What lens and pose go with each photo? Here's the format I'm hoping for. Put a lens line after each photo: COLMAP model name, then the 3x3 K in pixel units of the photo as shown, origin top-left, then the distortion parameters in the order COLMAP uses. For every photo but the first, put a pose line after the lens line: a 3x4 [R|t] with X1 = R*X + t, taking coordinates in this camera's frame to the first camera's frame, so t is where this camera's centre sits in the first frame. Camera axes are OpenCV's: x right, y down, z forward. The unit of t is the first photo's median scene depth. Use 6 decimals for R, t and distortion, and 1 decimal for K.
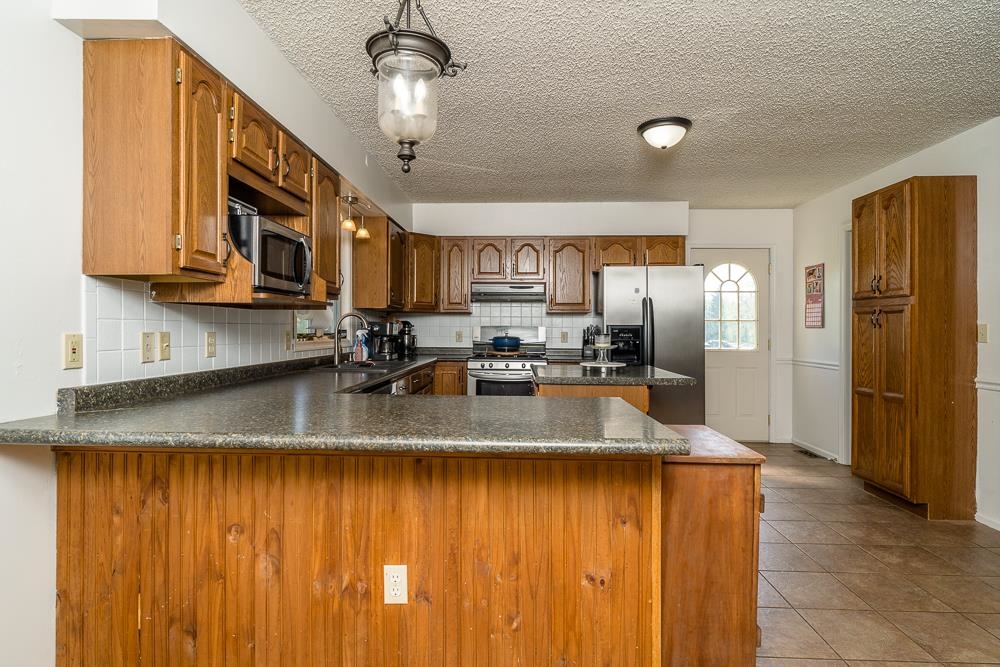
lens RADIAL K [[522.7, 0, 496.7], [0, 522.7, 333.5], [0, 0, 1]] dist [-0.003311, 0.000801]
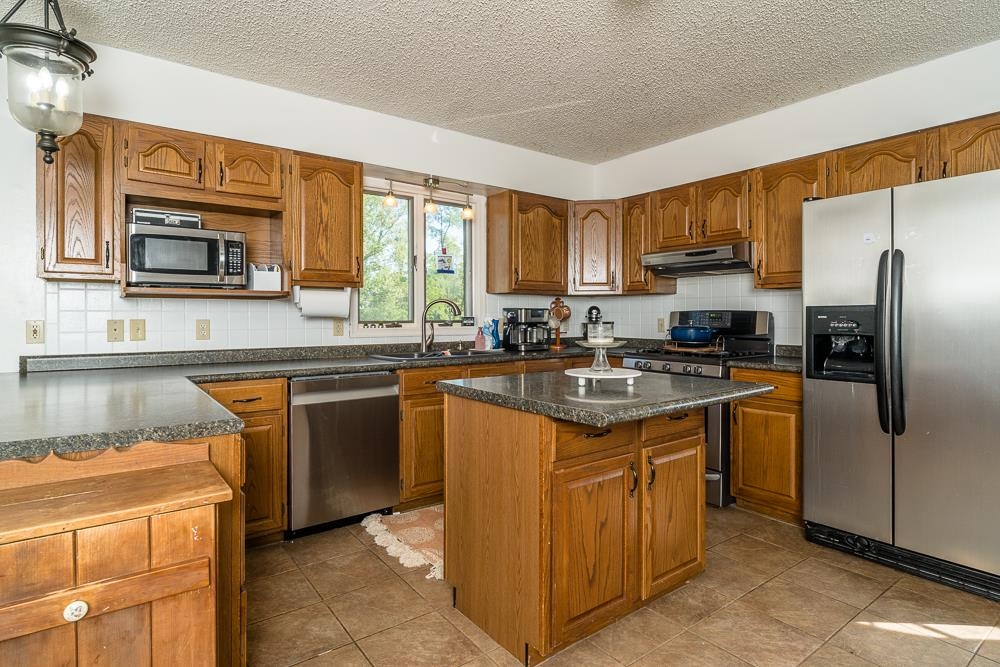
lens RADIAL K [[522.7, 0, 496.9], [0, 522.7, 322.9], [0, 0, 1]] dist [-0.003311, 0.000801]
pose [[0.626214, 0.005706, -0.779631, 0.600300], [-0.001264, 0.999979, 0.006304, -0.002562], [0.779651, -0.002962, 0.626208, 0.531143]]
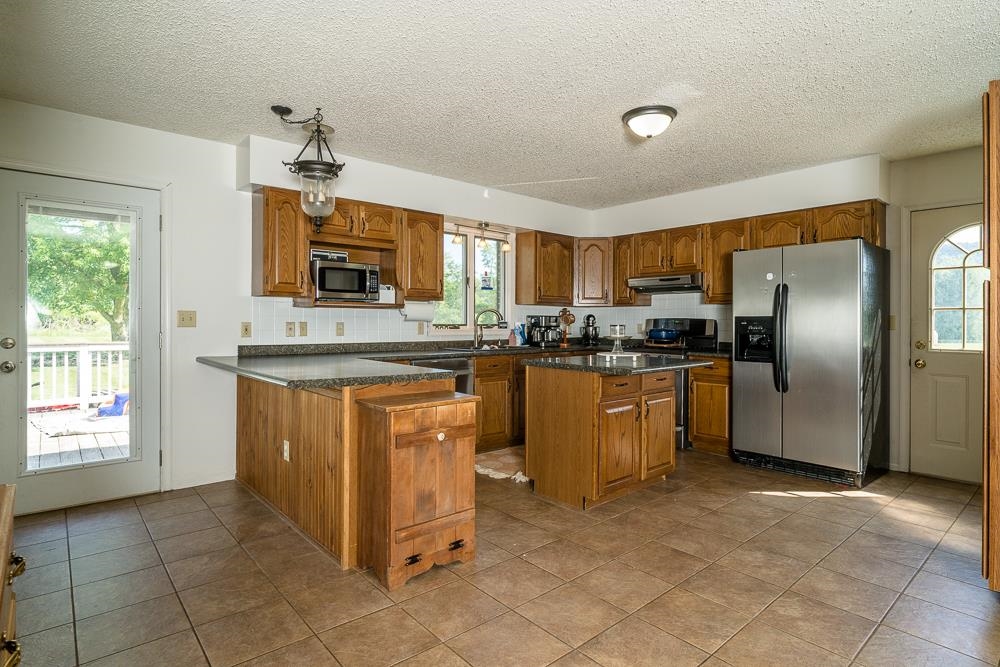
lens RADIAL K [[522.7, 0, 501.3], [0, 522.7, 327.6], [0, 0, 1]] dist [-0.003311, 0.000801]
pose [[0.686802, 0.008617, -0.726794, 0.808588], [-0.007404, 0.999961, 0.004859, 0.001815], [0.726807, 0.002044, 0.686838, 0.108434]]
